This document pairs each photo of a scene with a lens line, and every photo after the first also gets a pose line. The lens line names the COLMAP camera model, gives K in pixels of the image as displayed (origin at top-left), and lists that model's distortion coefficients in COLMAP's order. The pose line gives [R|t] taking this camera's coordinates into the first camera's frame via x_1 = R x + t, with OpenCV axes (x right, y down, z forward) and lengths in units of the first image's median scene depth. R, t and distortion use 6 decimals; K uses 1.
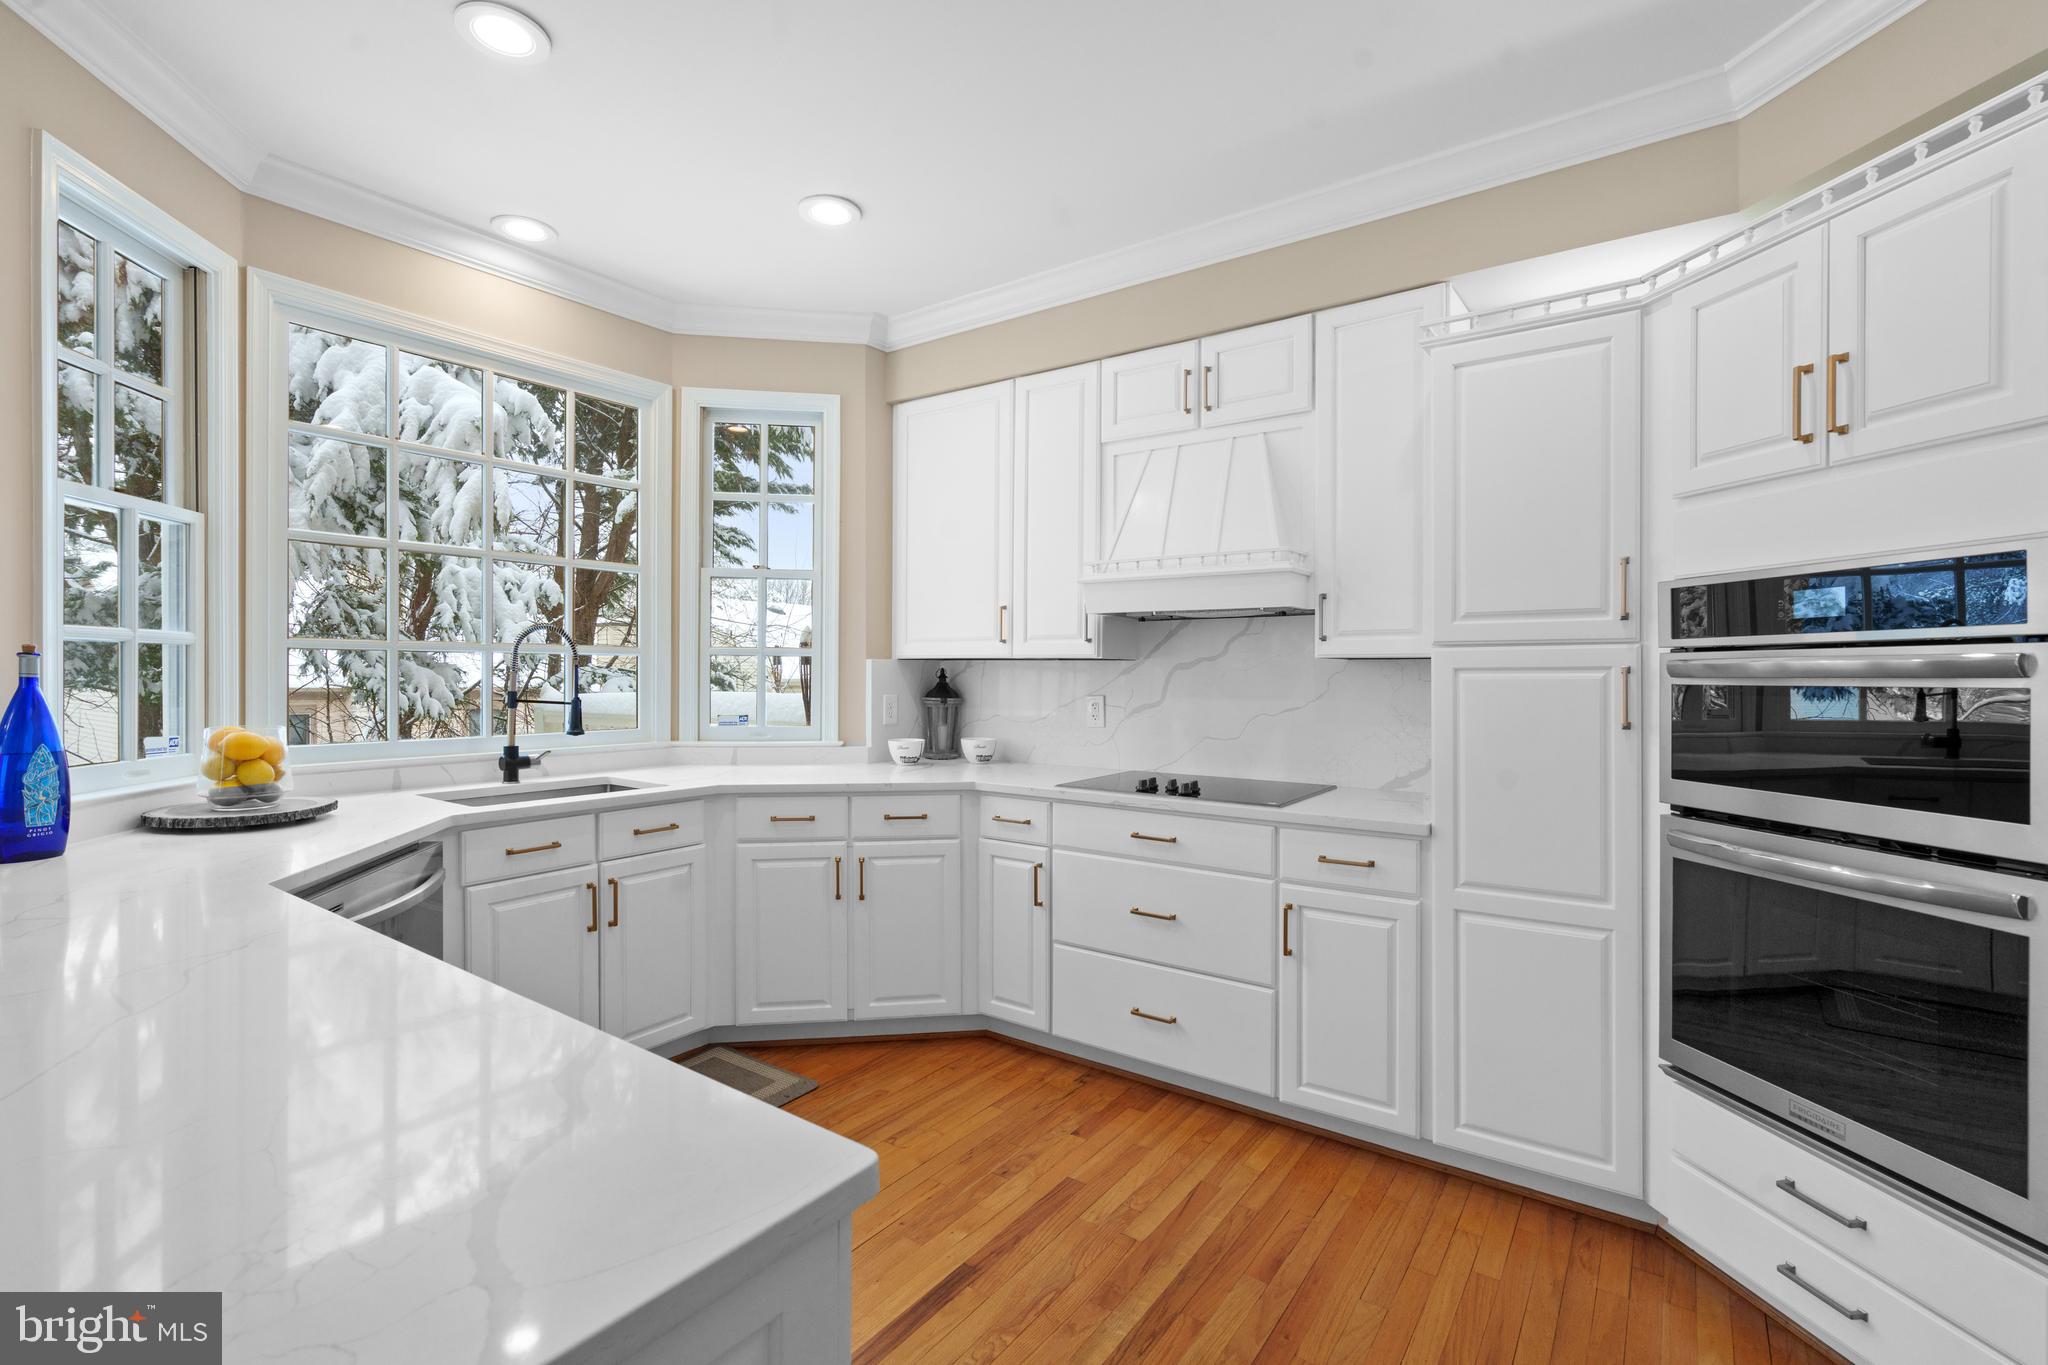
lens RADIAL K [[929.5, 0, 1018.9], [0, 929.5, 672.5], [0, 0, 1]] dist [-0.002299, 0.000236]
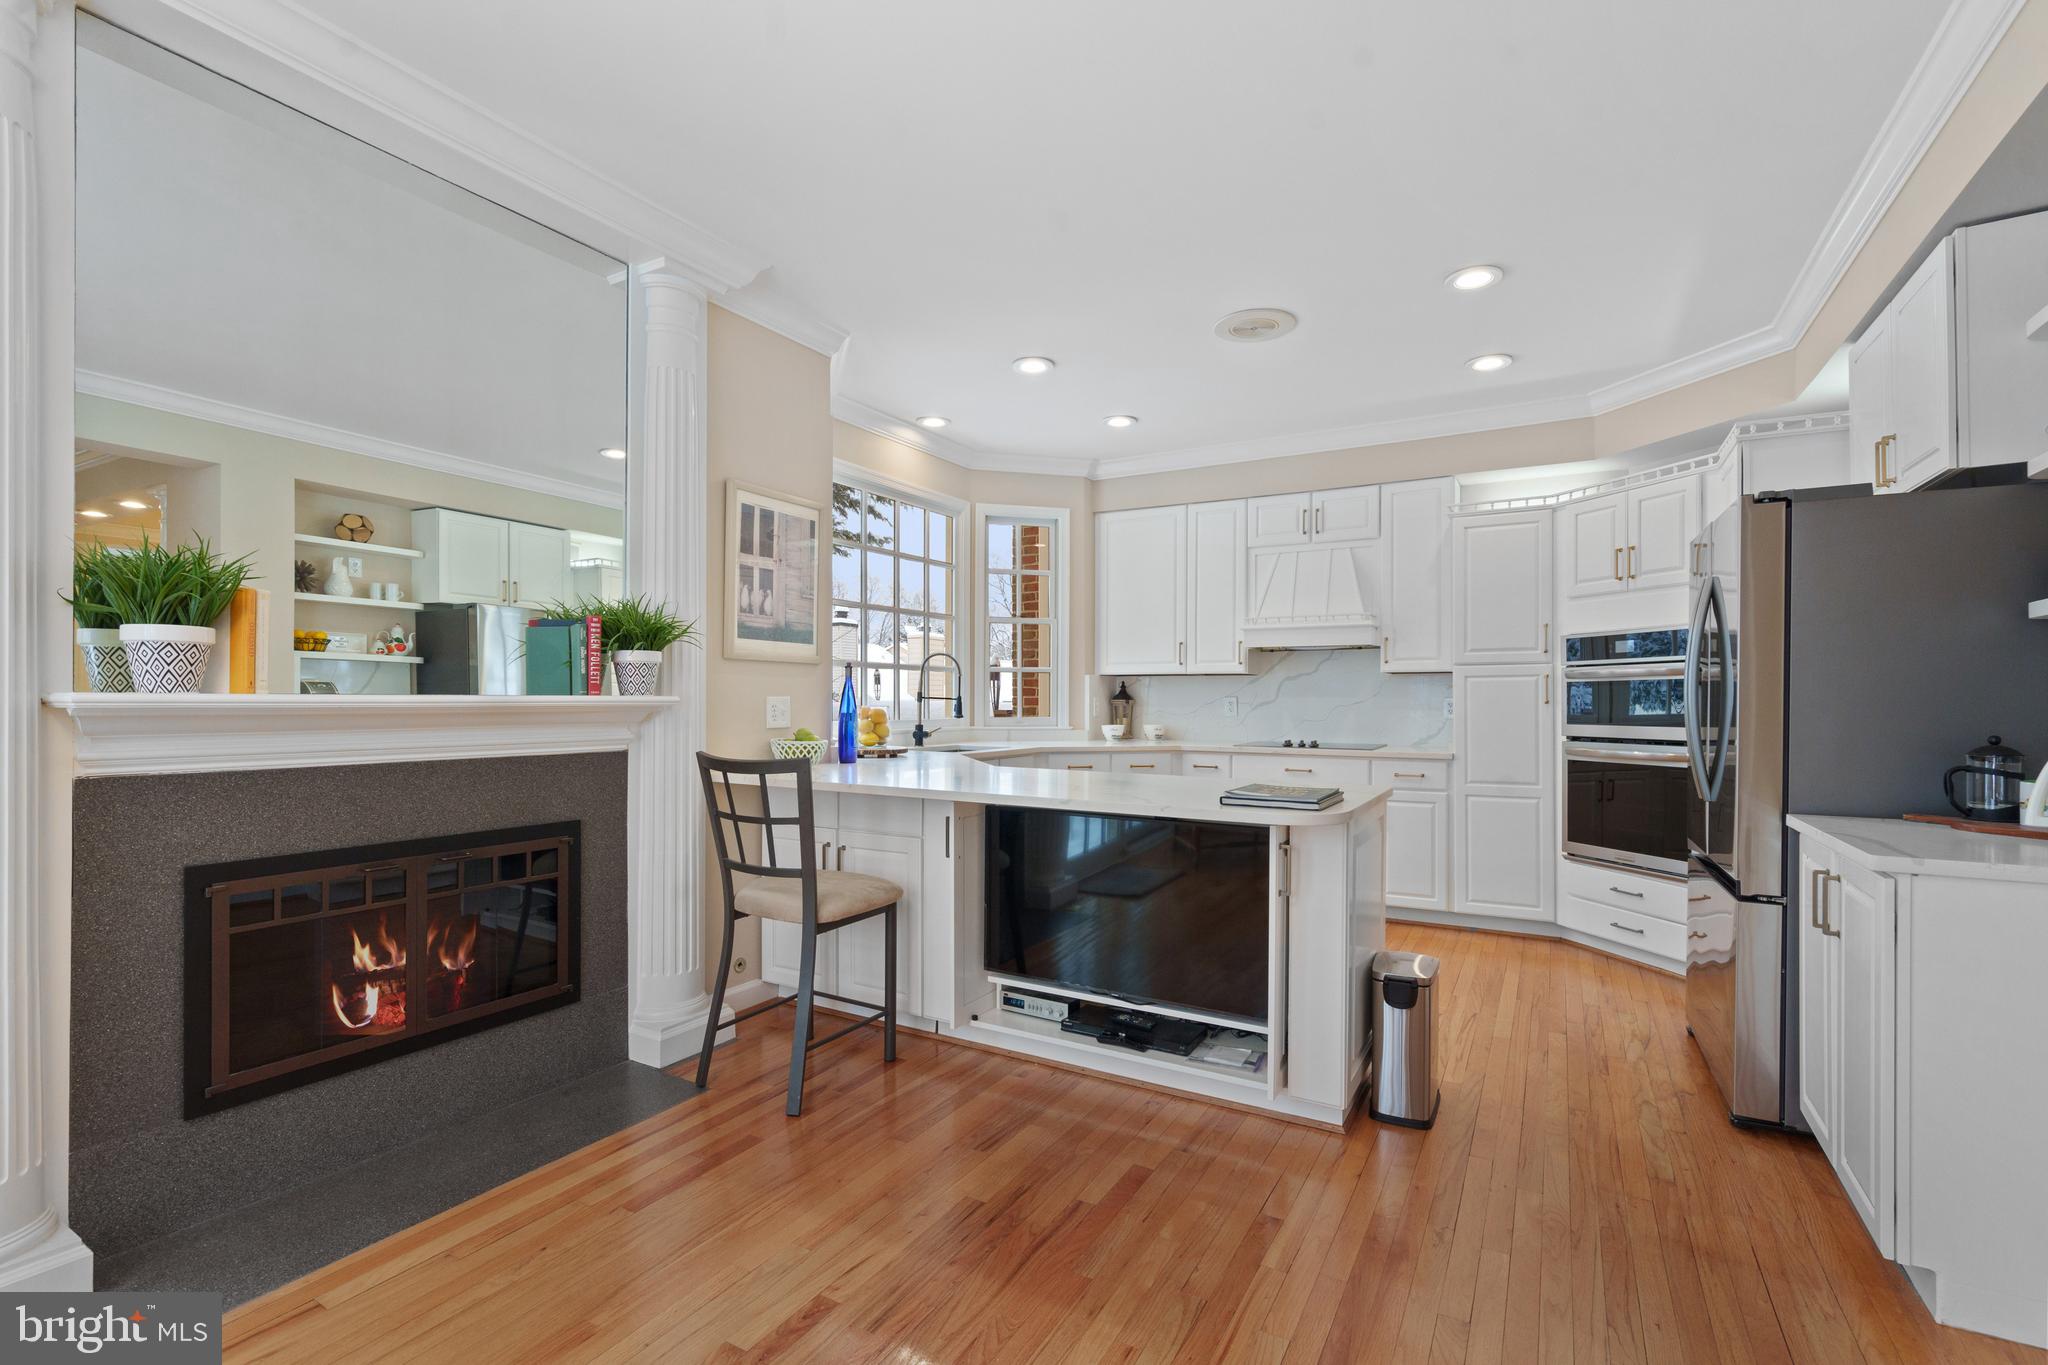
lens RADIAL K [[914.6, 0, 1032.2], [0, 914.6, 696.3], [0, 0, 1]] dist [0.000050, 0.000060]
pose [[0.995077, -0.002120, 0.099086, -0.531153], [0.002333, 0.999995, -0.002032, 0.032708], [-0.099081, 0.002253, 0.995077, -0.709832]]
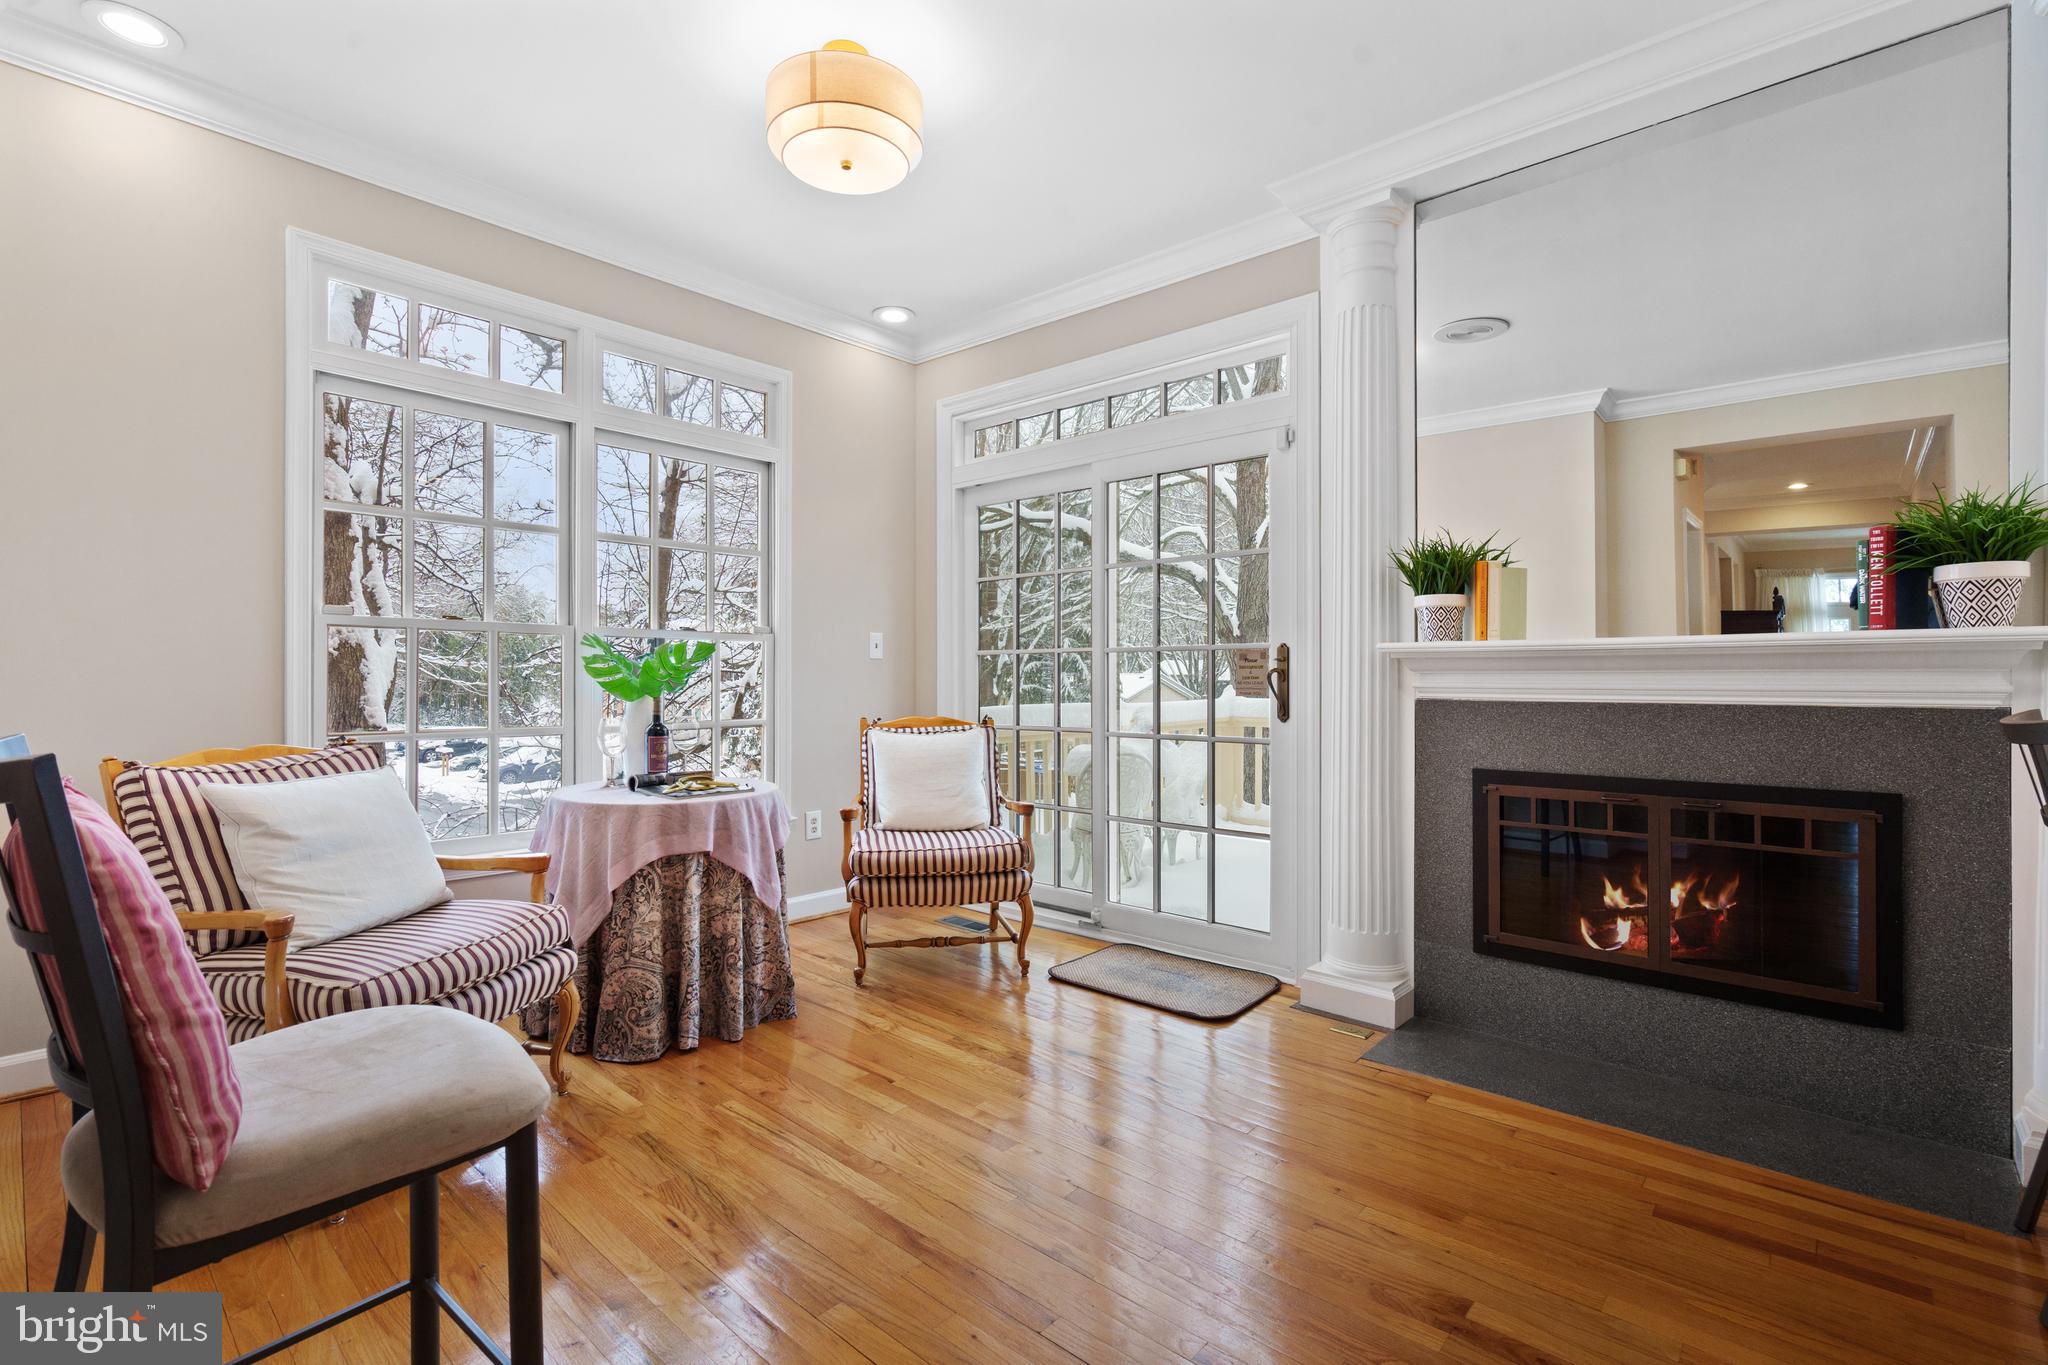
lens RADIAL K [[929.5, 0, 1018.9], [0, 929.5, 672.5], [0, 0, 1]] dist [-0.002299, 0.000236]
pose [[-0.104585, -0.009425, -0.994471, -0.088746], [0.002274, 0.999950, -0.009716, 0.067421], [0.994513, -0.003278, -0.104558, -0.329980]]
